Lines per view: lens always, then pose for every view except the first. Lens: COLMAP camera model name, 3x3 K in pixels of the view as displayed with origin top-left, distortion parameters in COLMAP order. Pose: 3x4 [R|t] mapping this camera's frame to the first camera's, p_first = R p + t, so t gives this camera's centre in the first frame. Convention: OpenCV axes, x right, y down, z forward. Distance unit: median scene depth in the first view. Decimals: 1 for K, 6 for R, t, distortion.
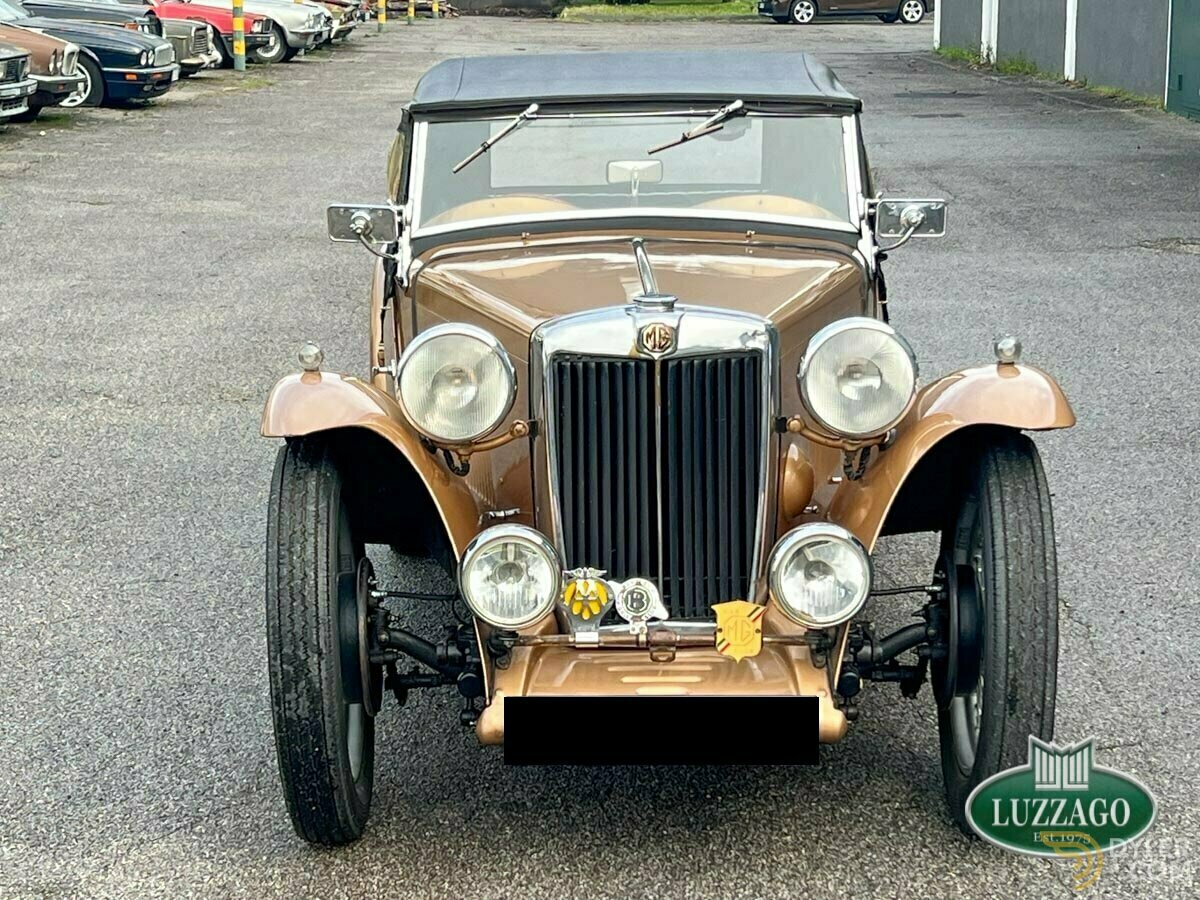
lens RADIAL K [[2624.4, 0, 591.4], [0, 2624.4, 456.9], [0, 0, 1]] dist [0.226837, 0.000000]
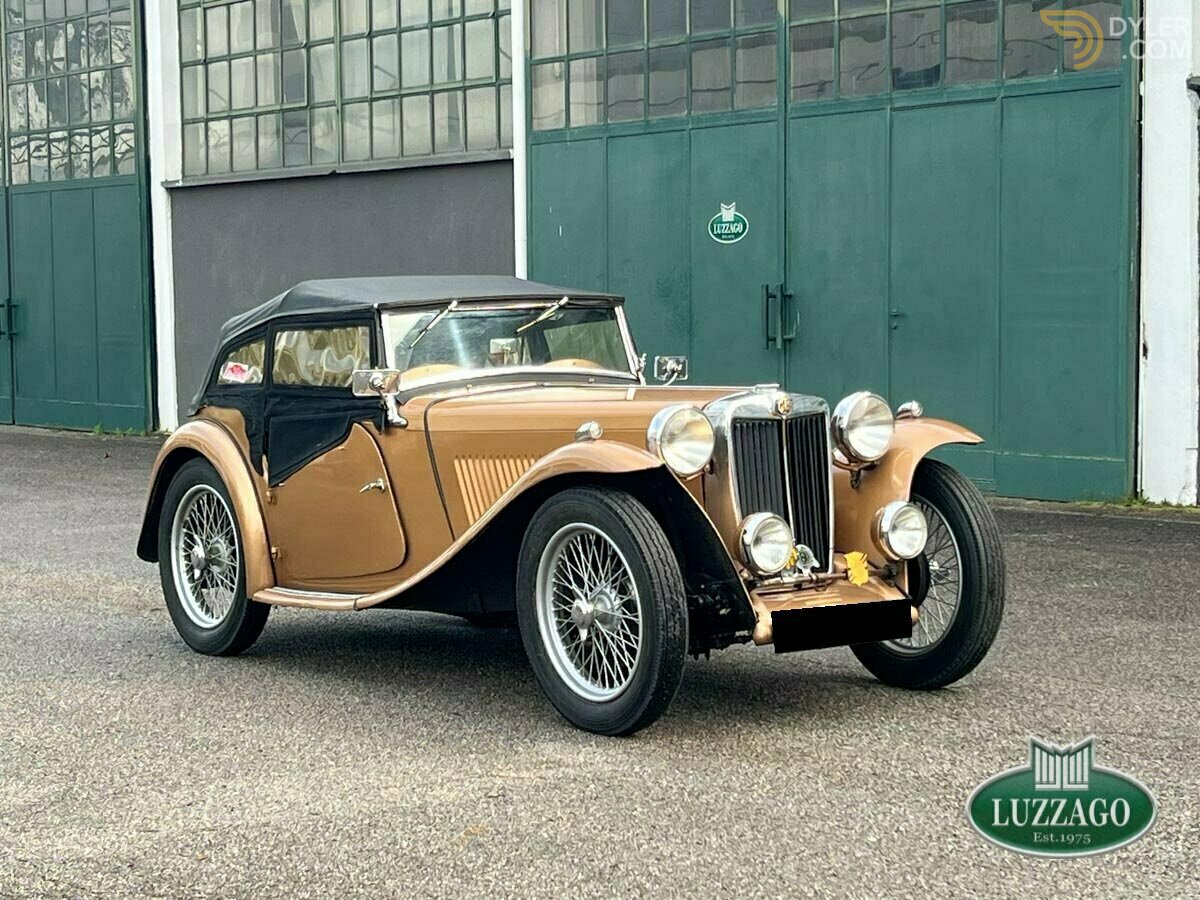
lens RADIAL K [[2624.4, 0, 600.5], [0, 2624.4, 451.2], [0, 0, 1]] dist [0.226837, 0.000000]
pose [[0.814034, -0.048834, 0.578761, -1.014373], [0.124981, 0.987844, -0.092437, 0.120930], [-0.567211, 0.147581, 0.810242, -0.297247]]
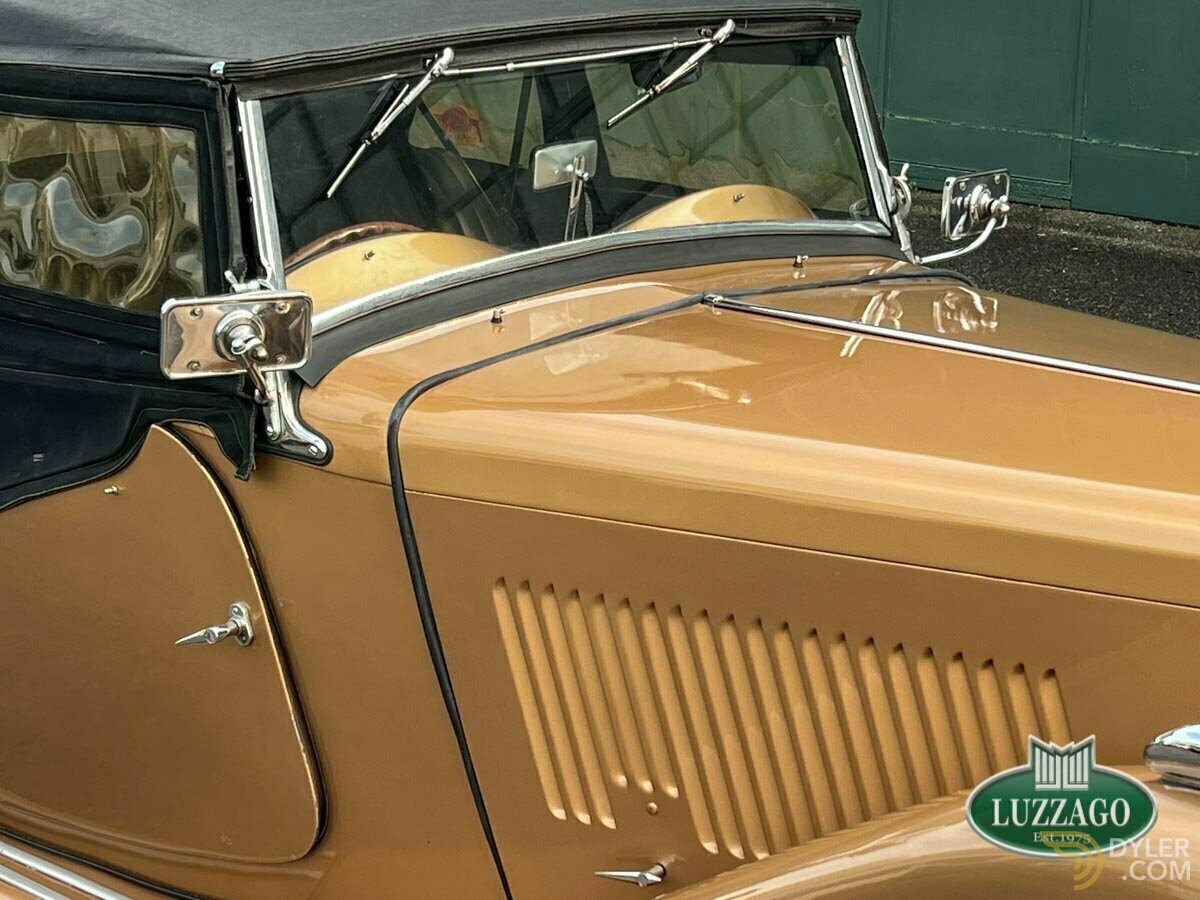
lens RADIAL K [[2624.4, 0, 603.9], [0, 2624.4, 450.9], [0, 0, 1]] dist [0.226837, 0.000000]
pose [[0.730485, -0.158480, 0.664286, -0.424724], [0.116368, 0.987361, 0.107593, -0.134845], [-0.672941, -0.001294, 0.739695, 0.756615]]
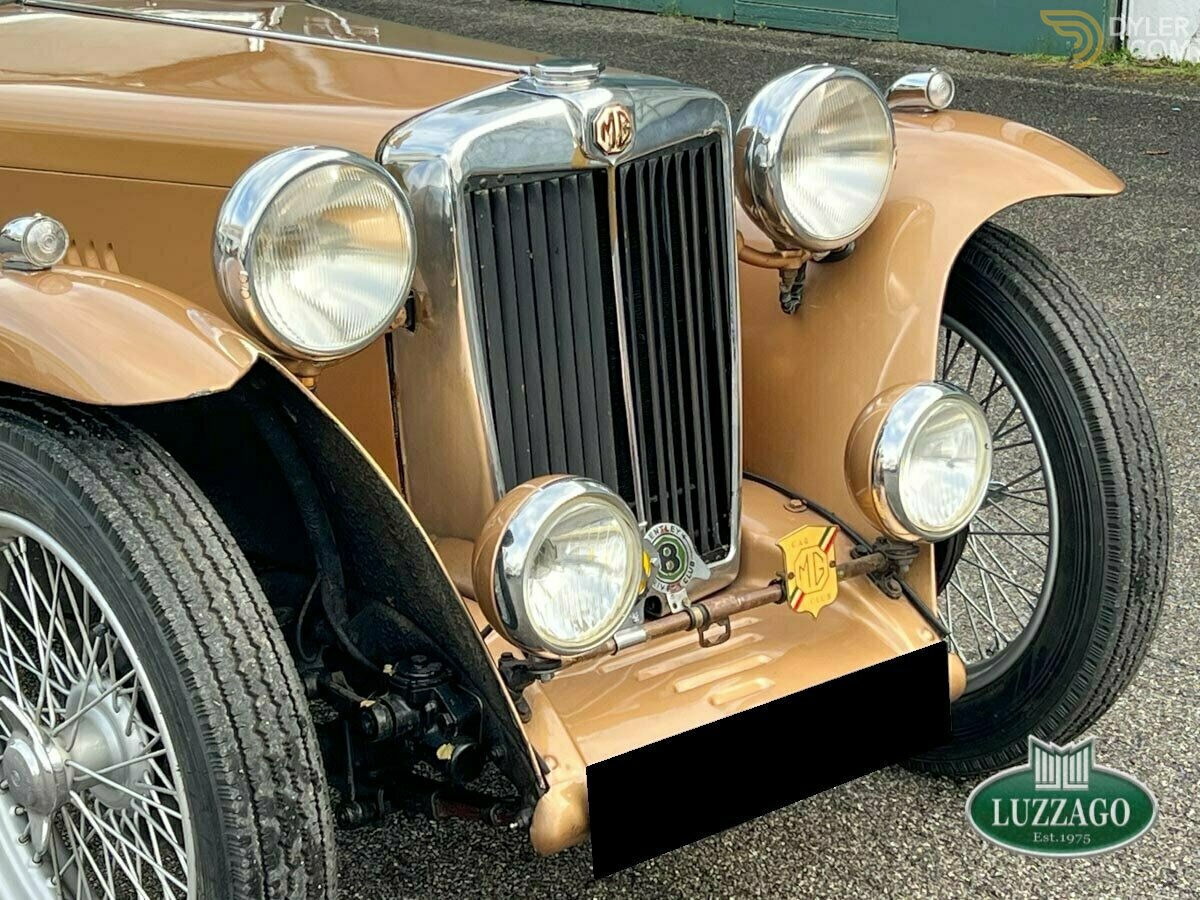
lens RADIAL K [[2624.4, 0, 599.6], [0, 2624.4, 450.7], [0, 0, 1]] dist [0.226837, 0.000000]
pose [[0.763658, -0.190418, 0.616902, -0.351139], [0.136762, 0.981543, 0.133674, -0.051898], [-0.630970, -0.017712, 0.775605, 0.504534]]
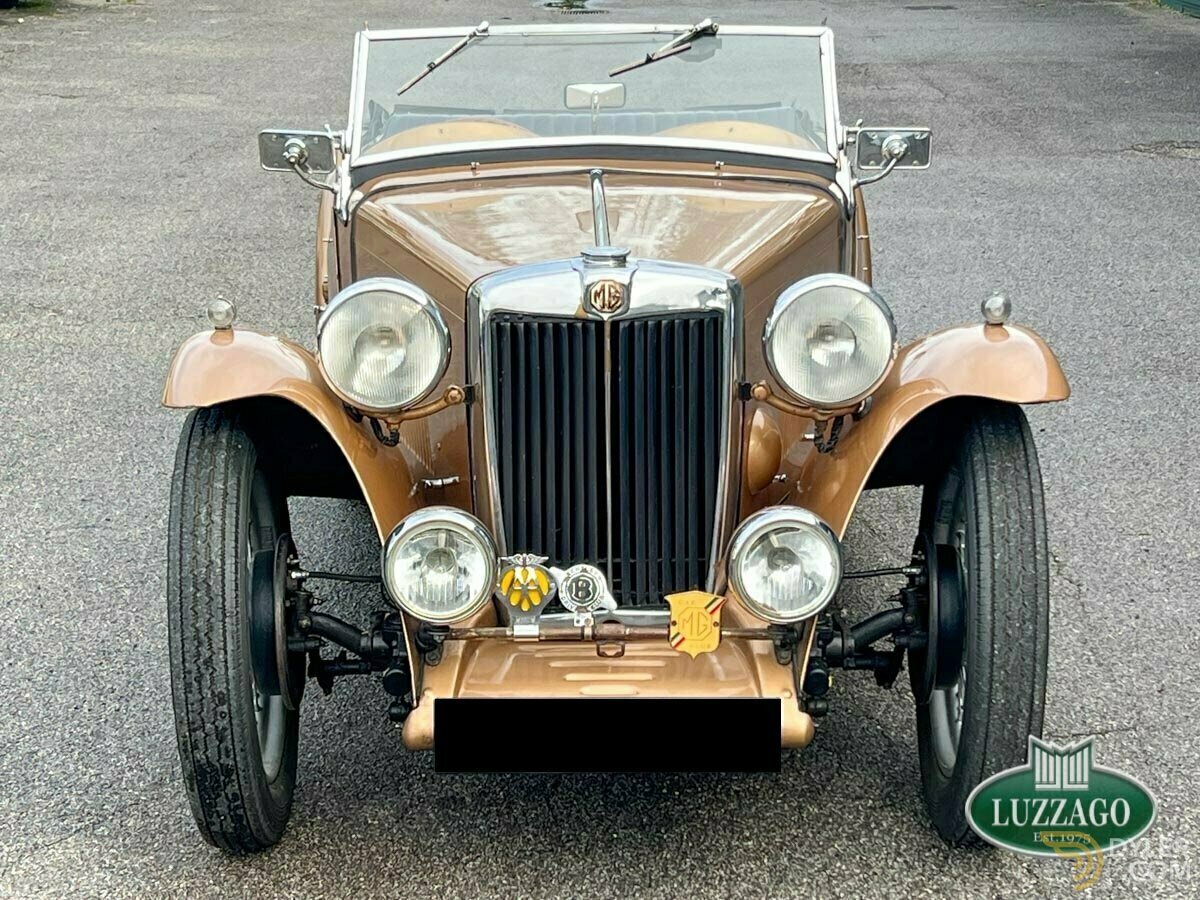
lens RADIAL K [[2579.7, 0, 603.9], [0, 2579.7, 444.4], [0, 0, 1]] dist [0.215757, 0.000000]
pose [[0.999969, 0.004268, 0.006608, 0.017722], [-0.004539, 0.999124, 0.041603, -0.030107], [-0.006425, -0.041632, 0.999112, 0.111759]]
